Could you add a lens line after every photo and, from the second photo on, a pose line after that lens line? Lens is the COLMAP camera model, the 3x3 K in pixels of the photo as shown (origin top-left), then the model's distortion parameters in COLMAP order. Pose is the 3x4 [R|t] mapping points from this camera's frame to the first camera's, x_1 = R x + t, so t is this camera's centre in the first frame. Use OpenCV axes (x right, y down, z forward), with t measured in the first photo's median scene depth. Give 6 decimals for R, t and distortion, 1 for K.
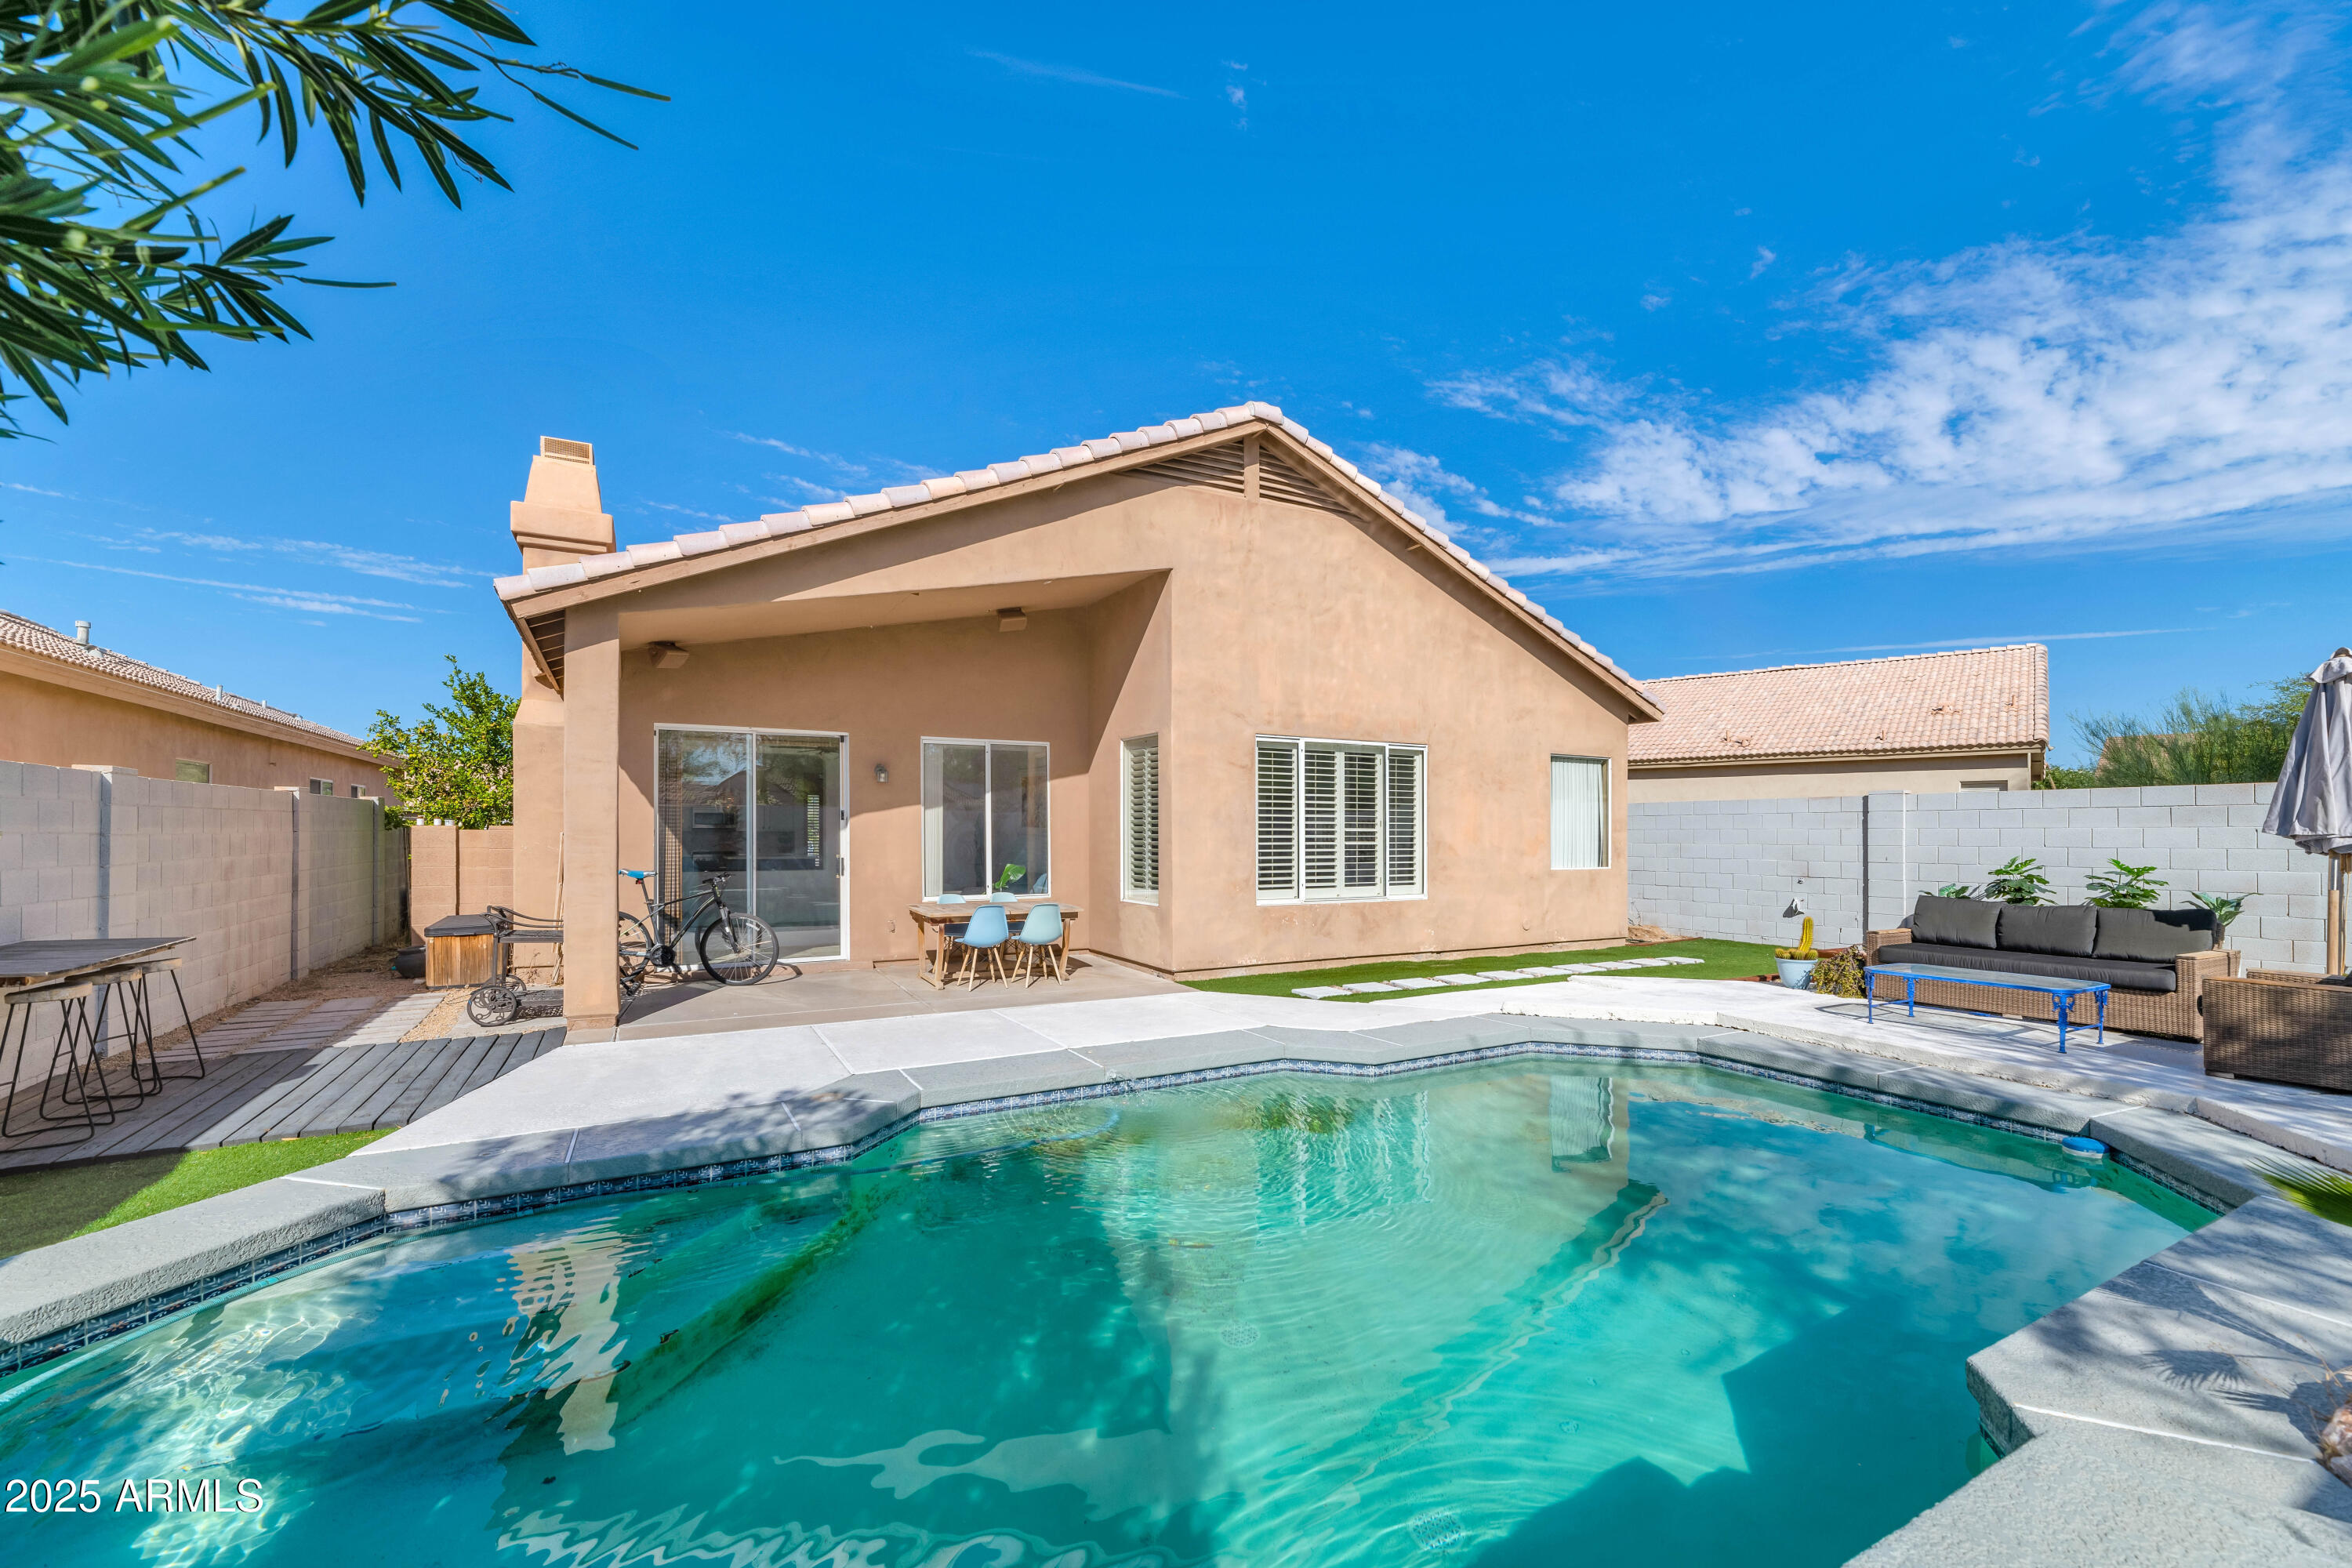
lens RADIAL K [[964.7, 0, 1215.5], [0, 964.7, 816.7], [0, 0, 1]] dist [0.000059, -0.000588]
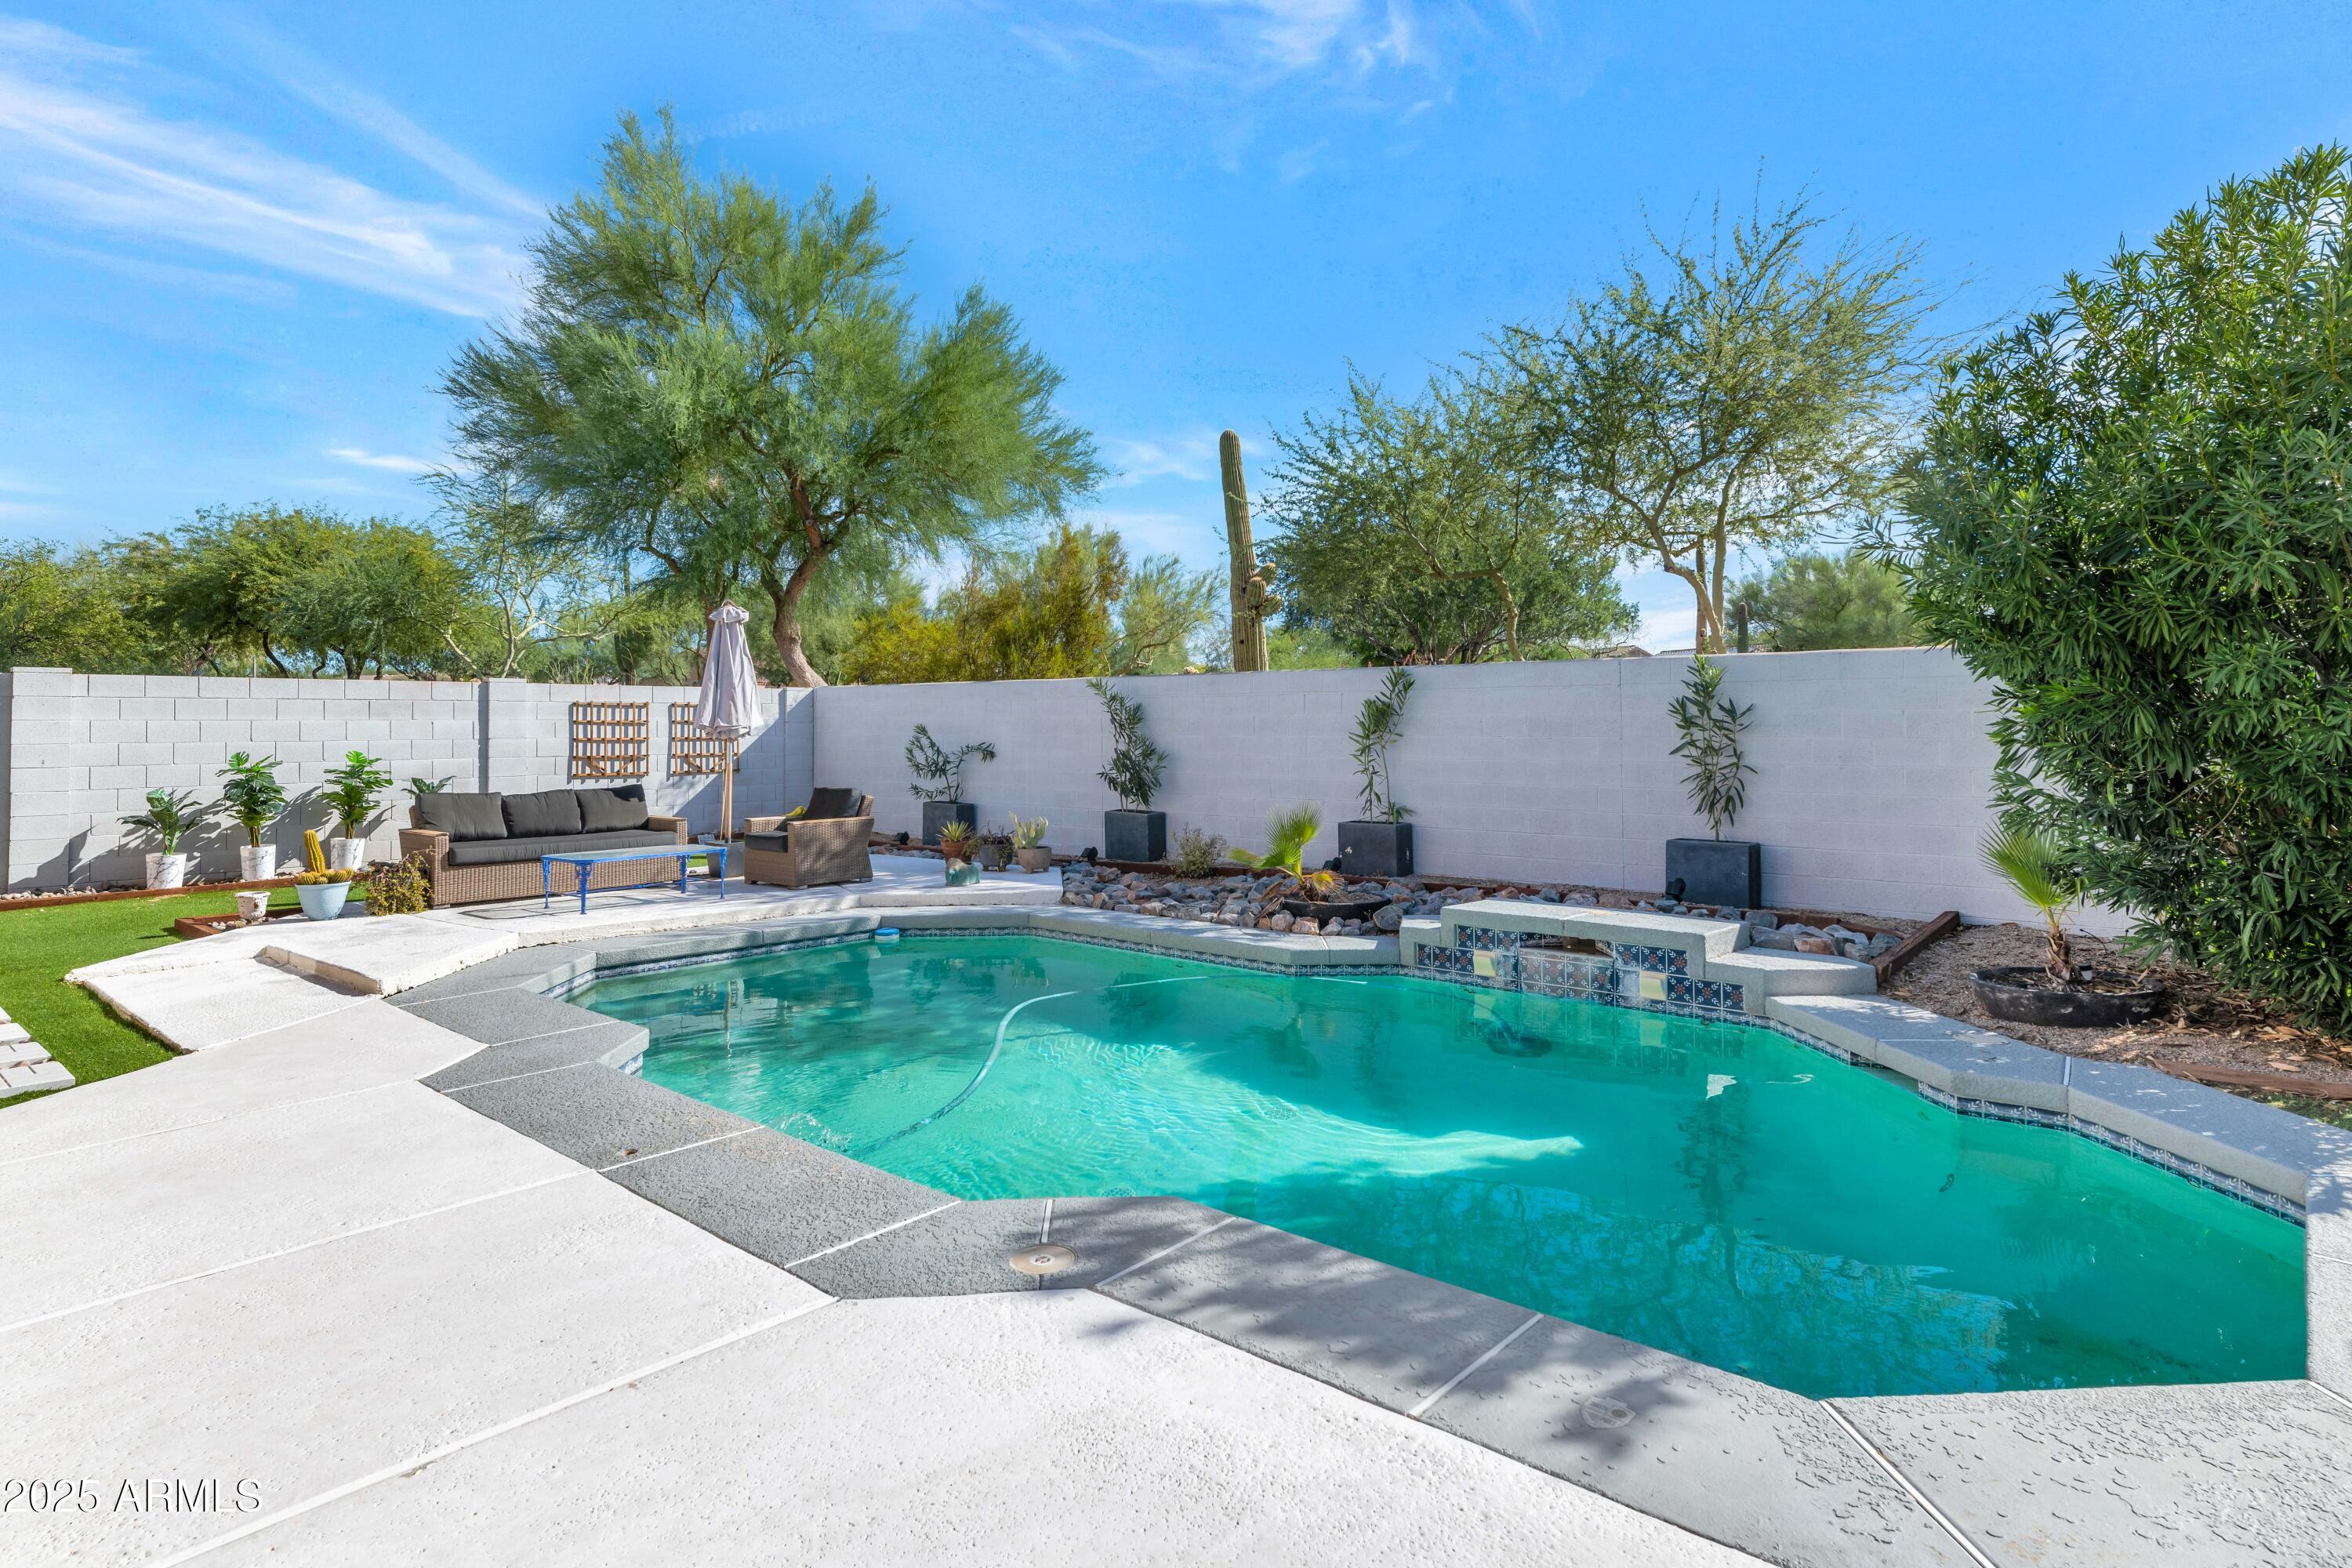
lens RADIAL K [[1256.0, 0, 1162.2], [0, 1256.0, 685.1], [0, 0, 1]] dist [-0.003194, 0.001110]
pose [[-0.291687, 0.026750, 0.956140, -0.541795], [-0.008171, 0.999503, -0.030456, 0.008251], [-0.956479, -0.016696, -0.291323, 0.590560]]
